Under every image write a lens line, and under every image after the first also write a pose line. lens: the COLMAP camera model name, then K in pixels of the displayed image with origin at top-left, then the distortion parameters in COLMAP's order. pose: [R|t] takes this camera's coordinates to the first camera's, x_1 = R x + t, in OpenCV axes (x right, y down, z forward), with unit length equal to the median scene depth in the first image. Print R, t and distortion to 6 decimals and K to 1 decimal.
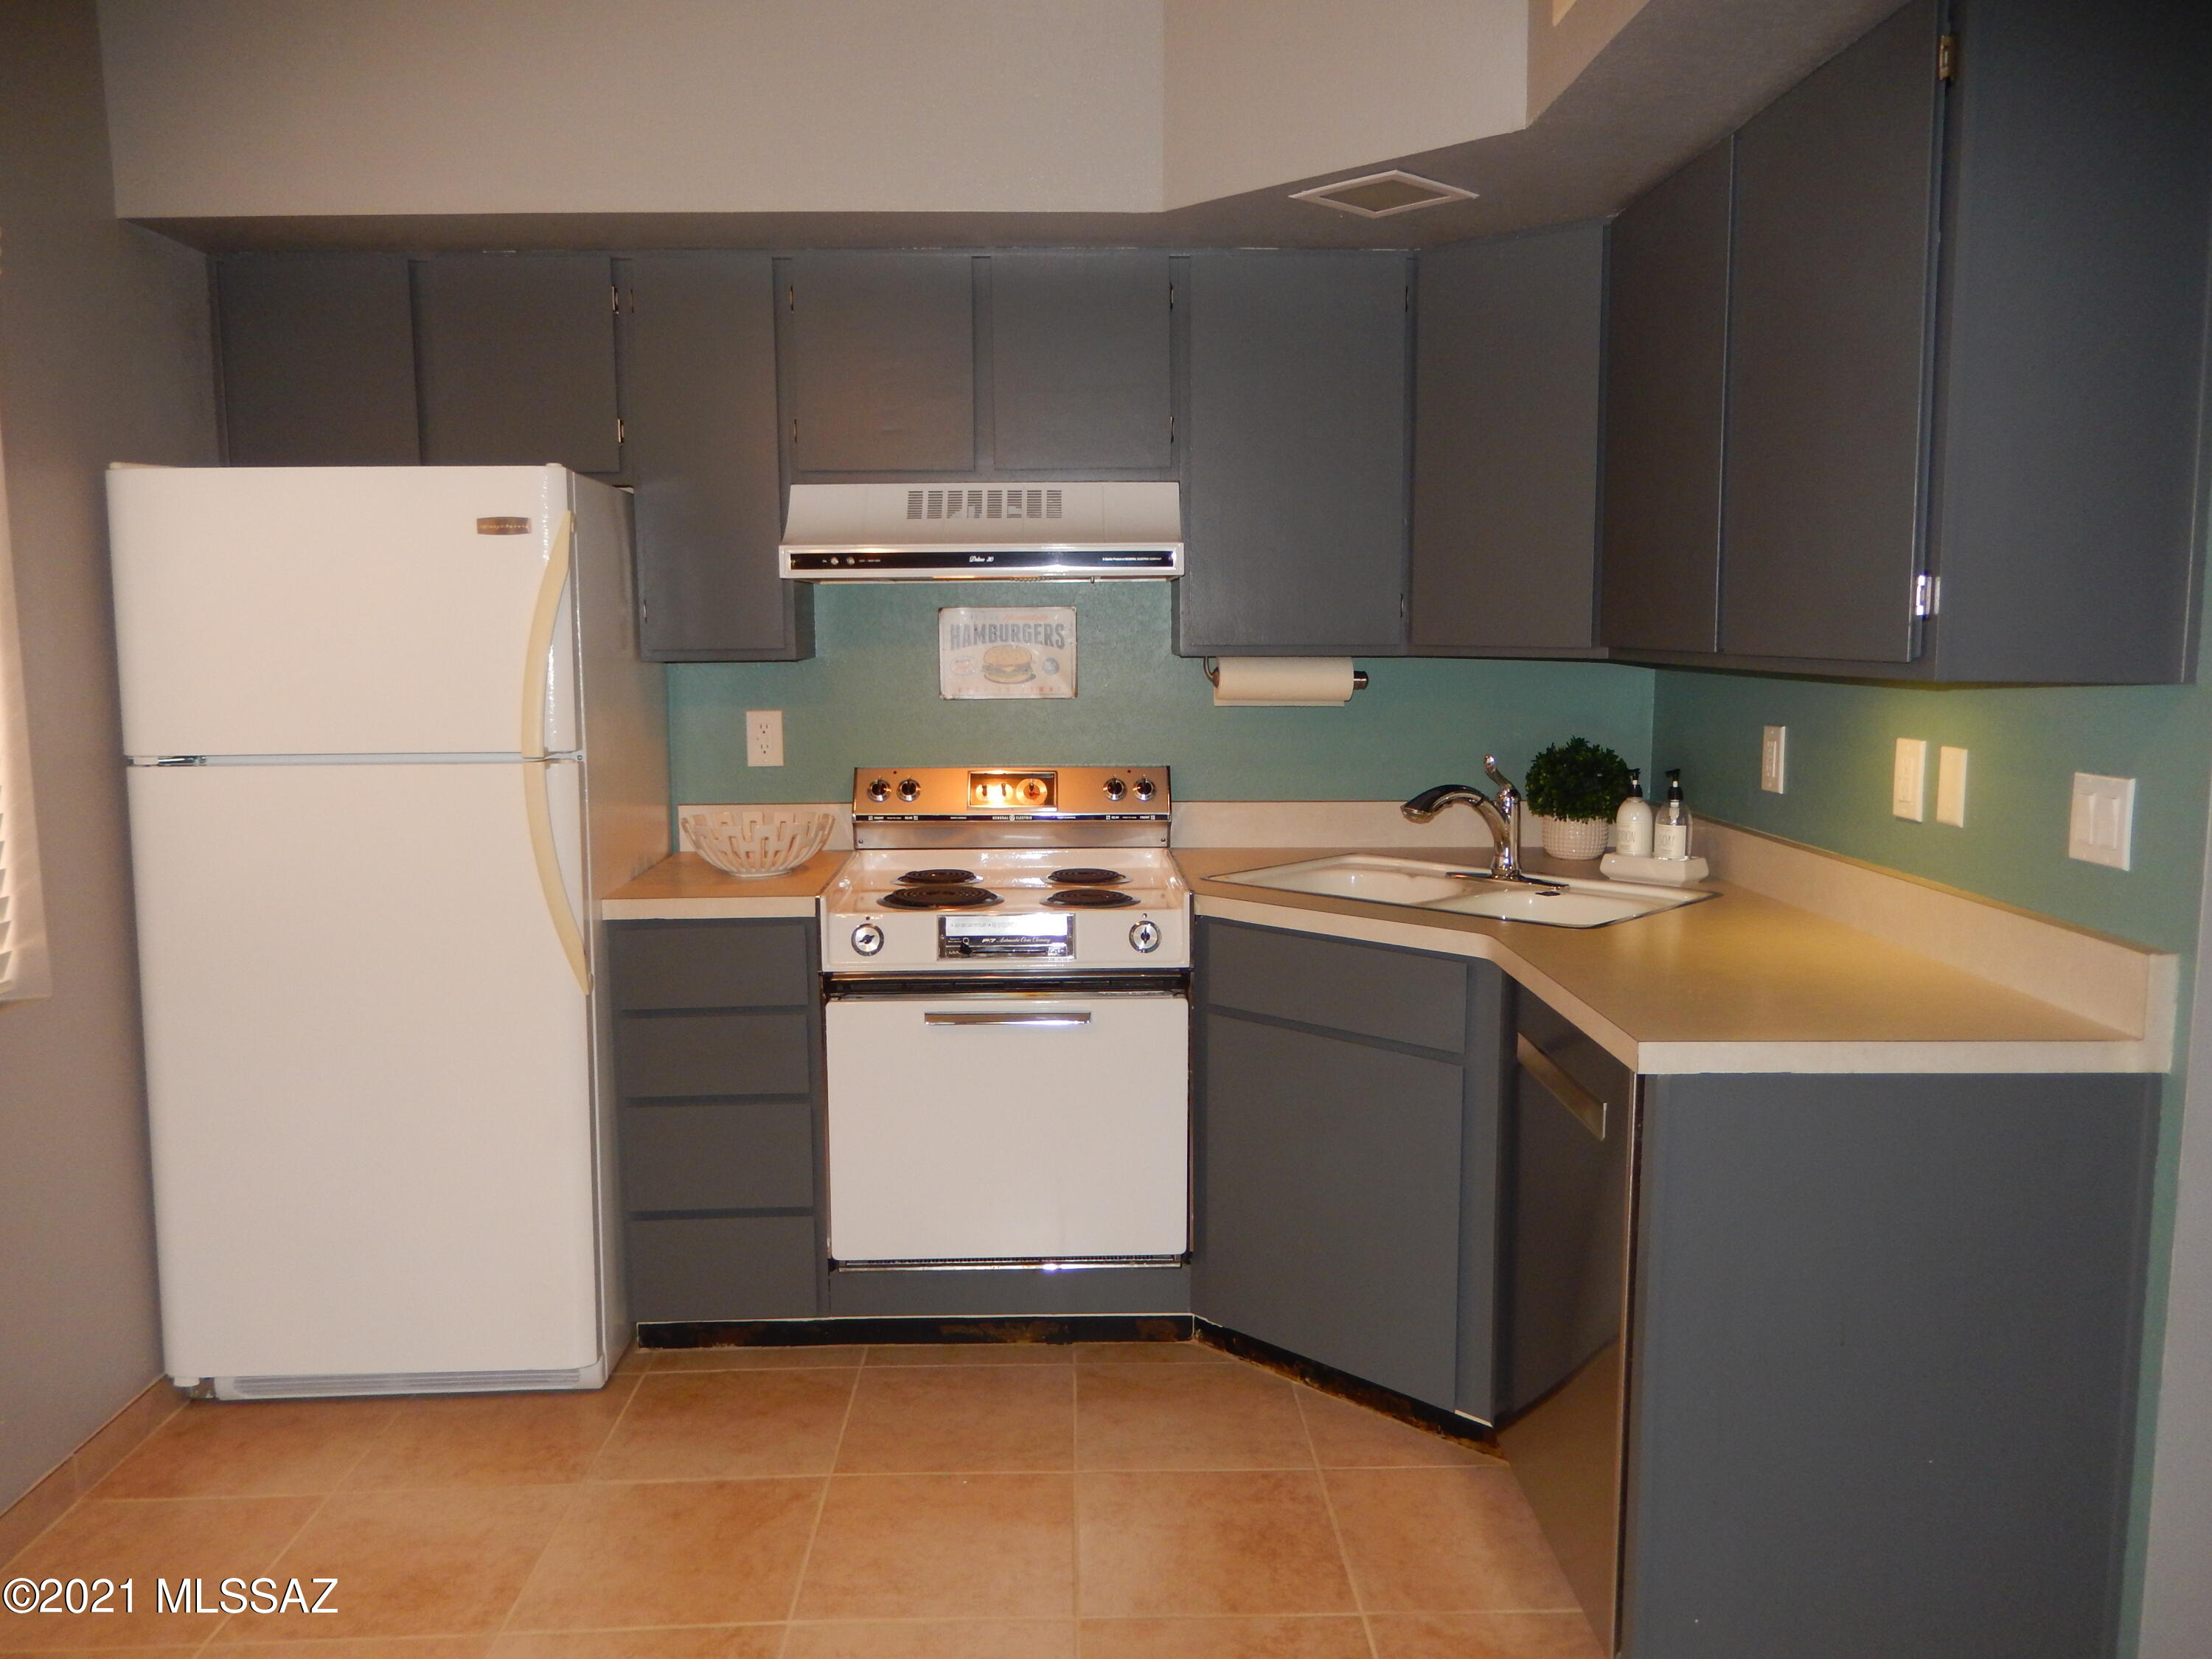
lens RADIAL K [[1656.7, 0, 1102.7], [0, 1656.7, 819.6], [0, 0, 1]] dist [0.014260, -0.042357]
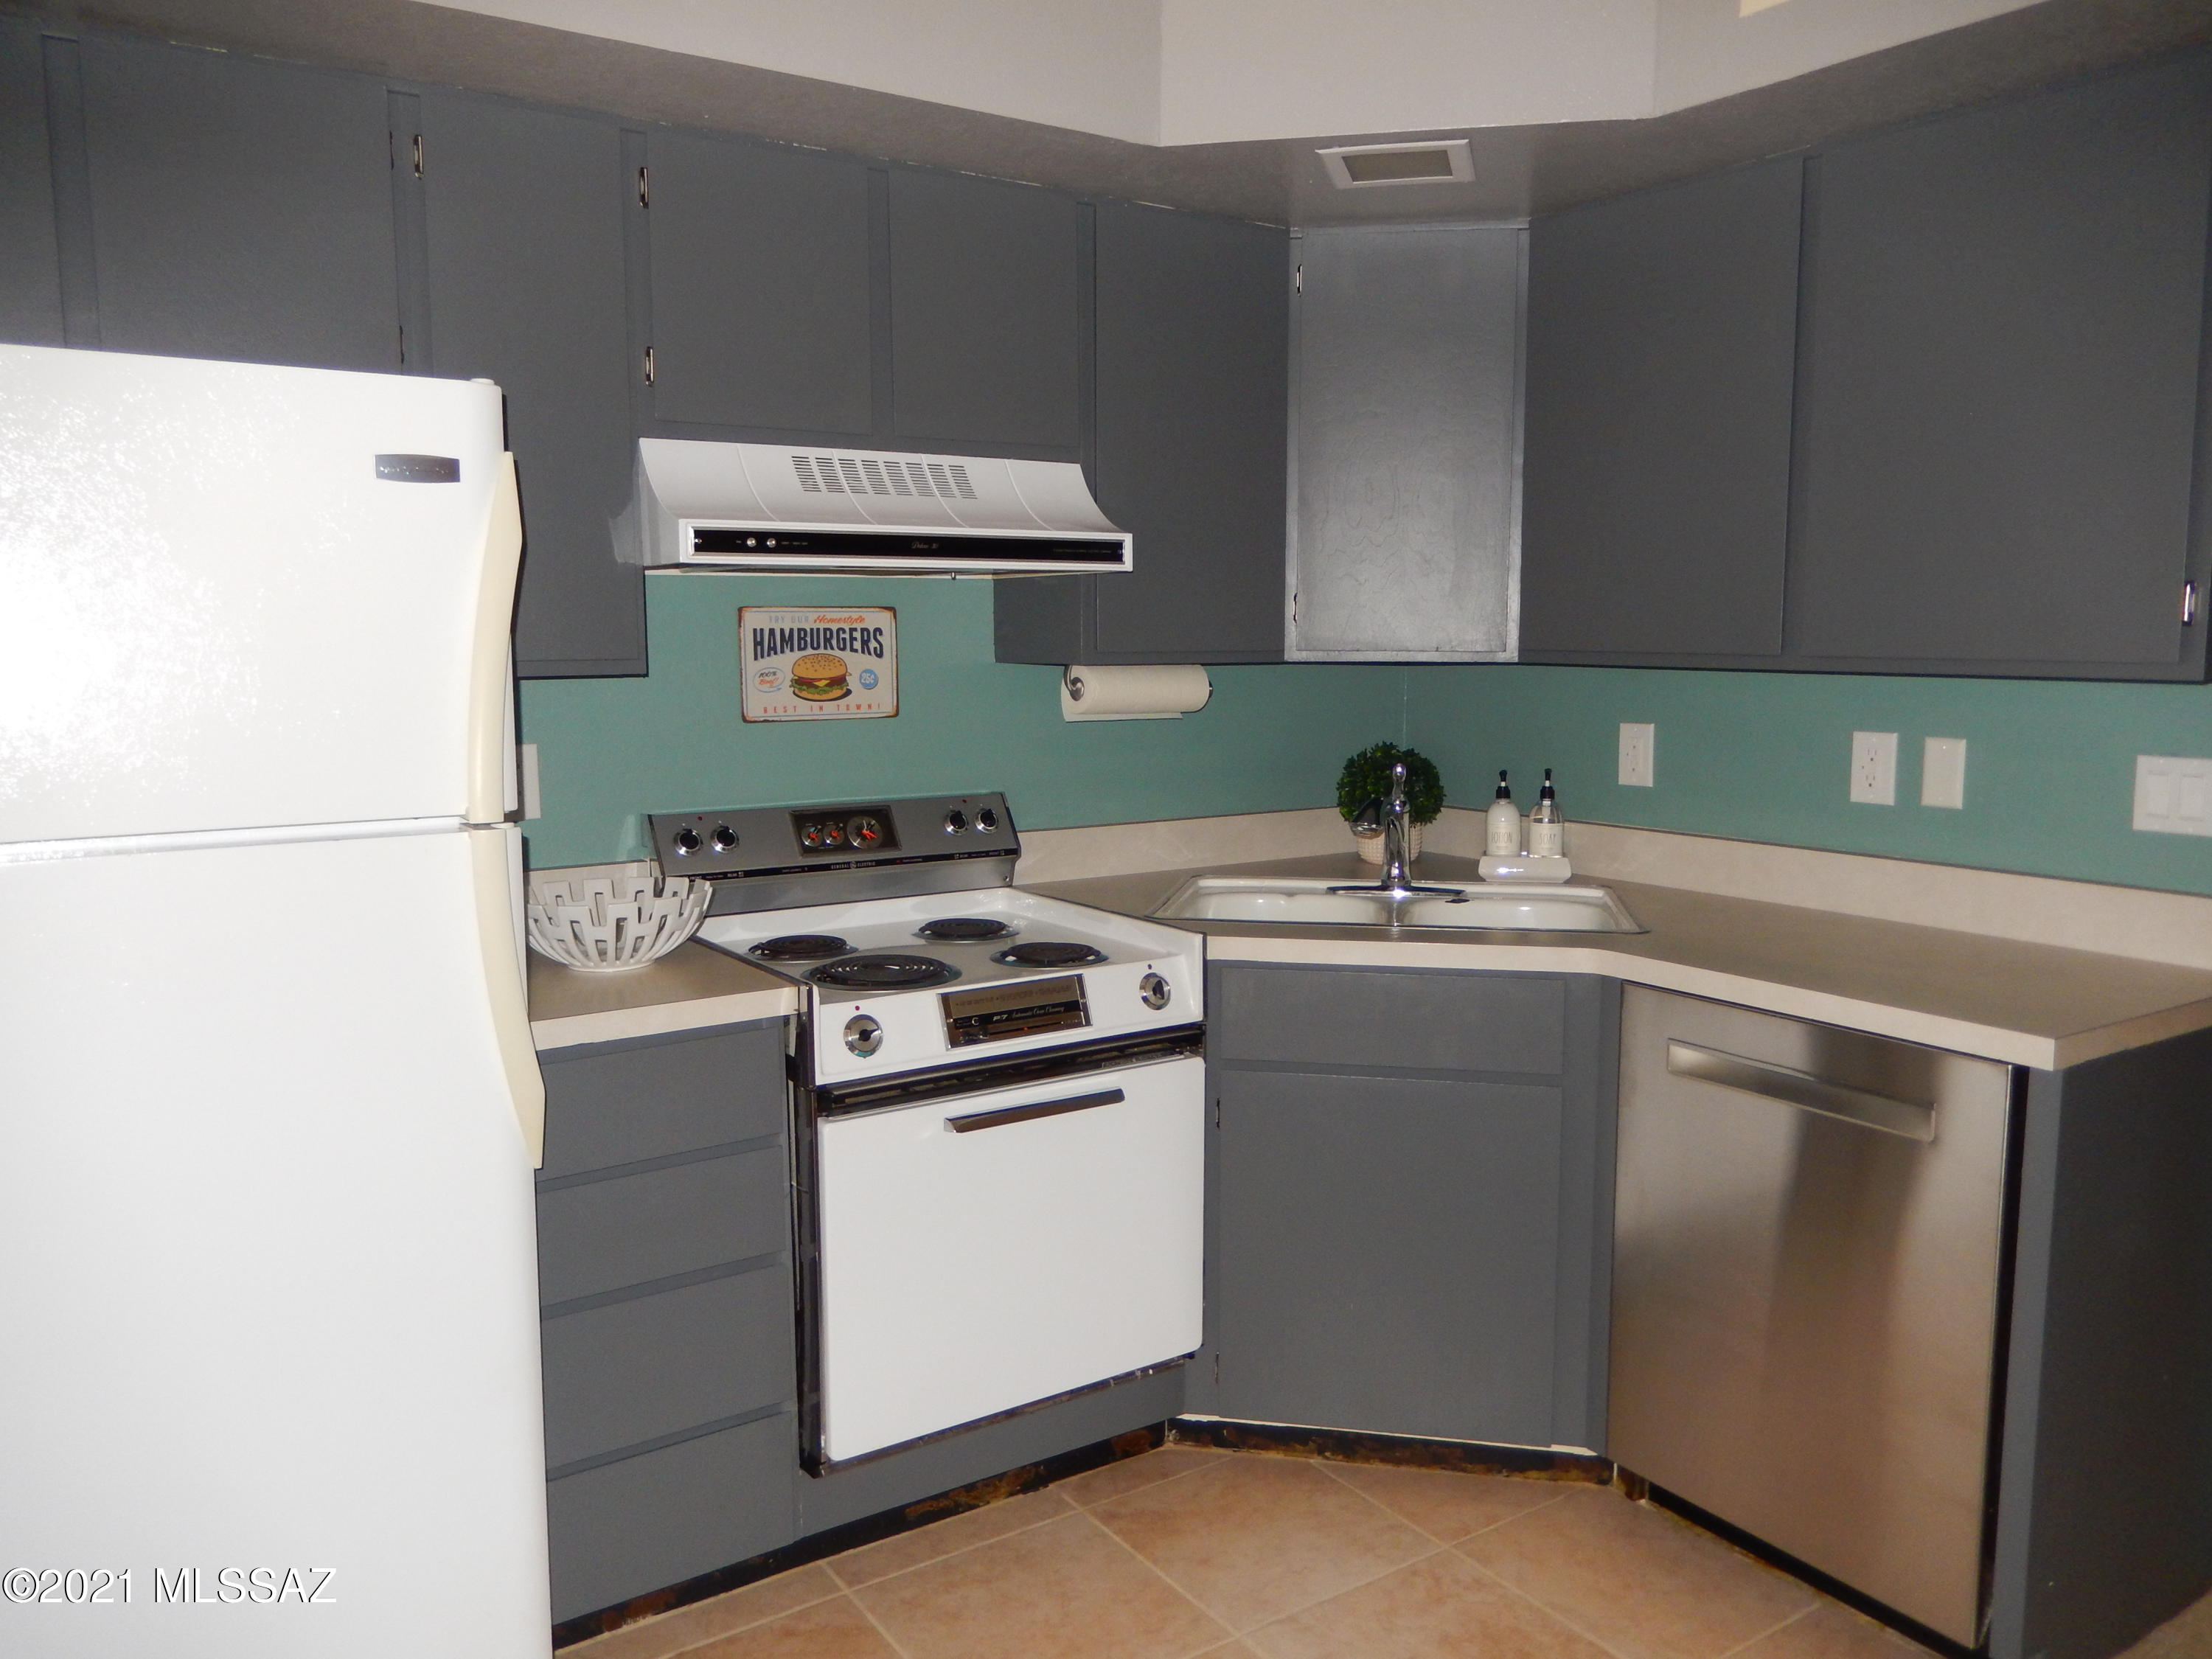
lens RADIAL K [[1653.7, 0, 1098.7], [0, 1653.7, 832.6], [0, 0, 1]] dist [0.007459, -0.001325]
pose [[0.843370, -0.064048, 0.533502, -0.437109], [0.064439, 0.997761, 0.017917, -0.027487], [-0.533455, 0.019268, 0.845609, 0.282903]]
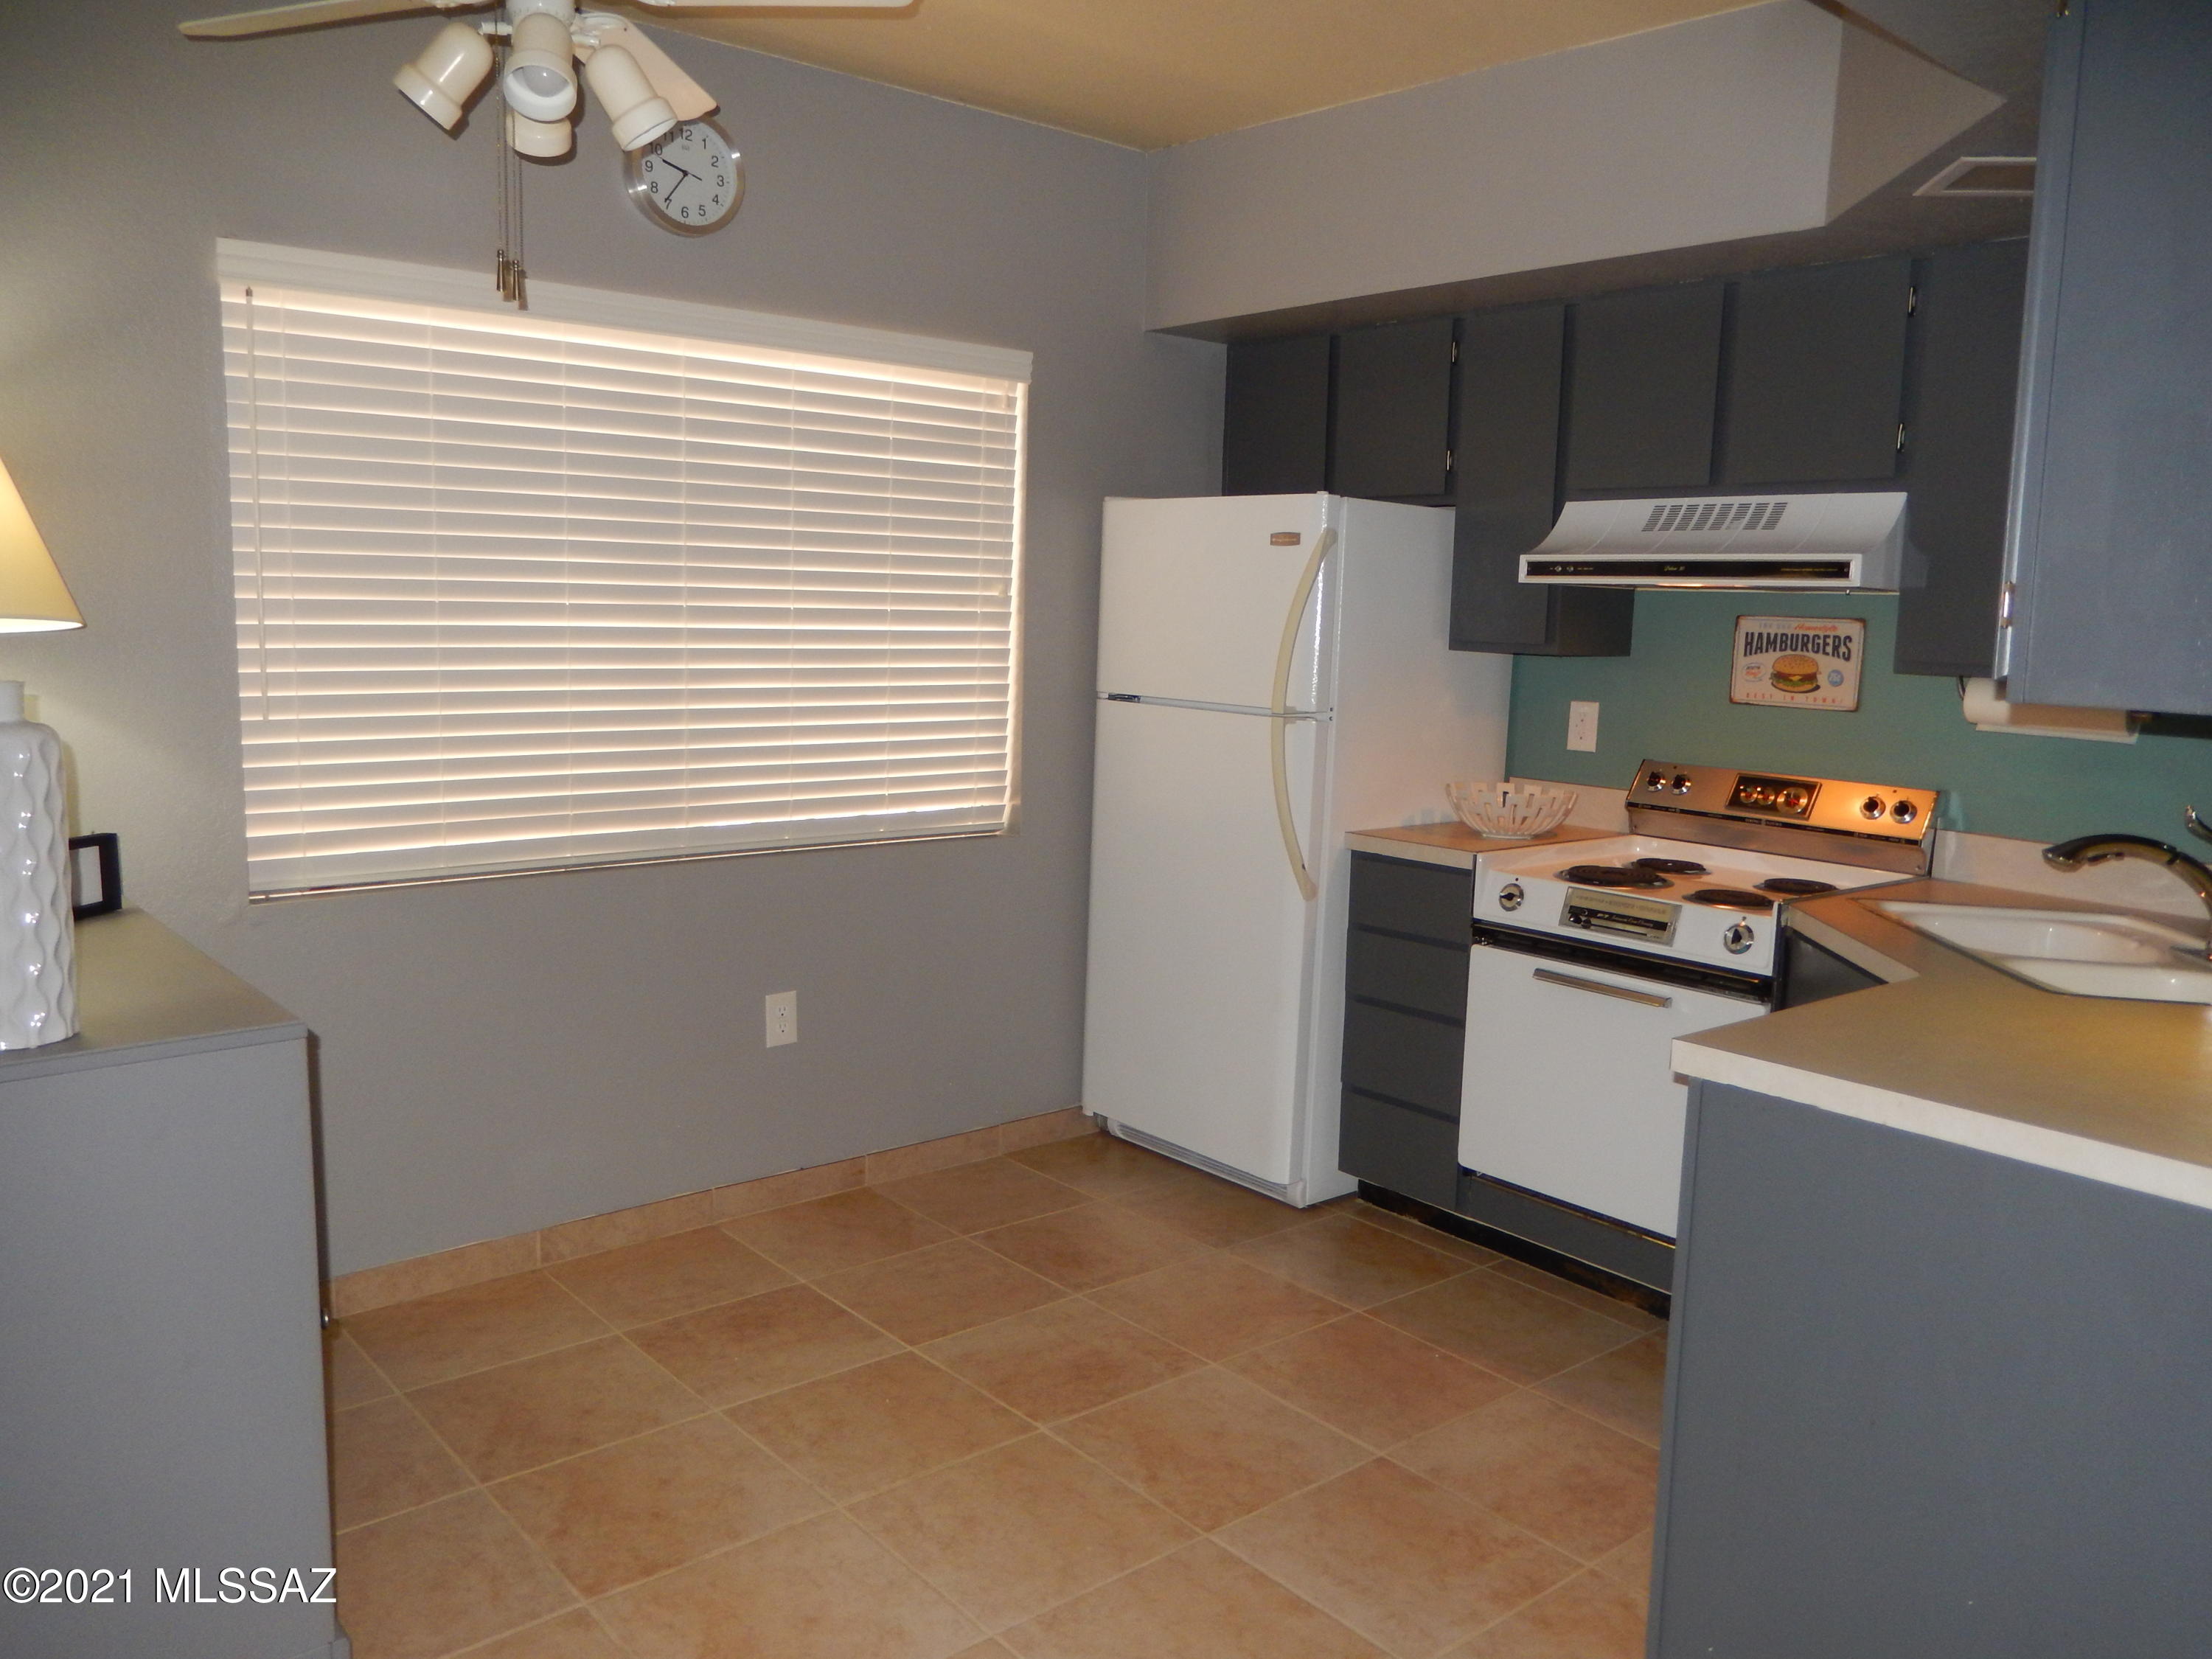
lens RADIAL K [[1656.7, 0, 1102.7], [0, 1656.7, 819.6], [0, 0, 1]] dist [0.014260, -0.042357]
pose [[0.618862, 0.126502, -0.775246, 0.550251], [-0.133216, 0.989553, 0.055128, -0.005984], [0.774121, 0.069159, 0.629249, 0.050224]]
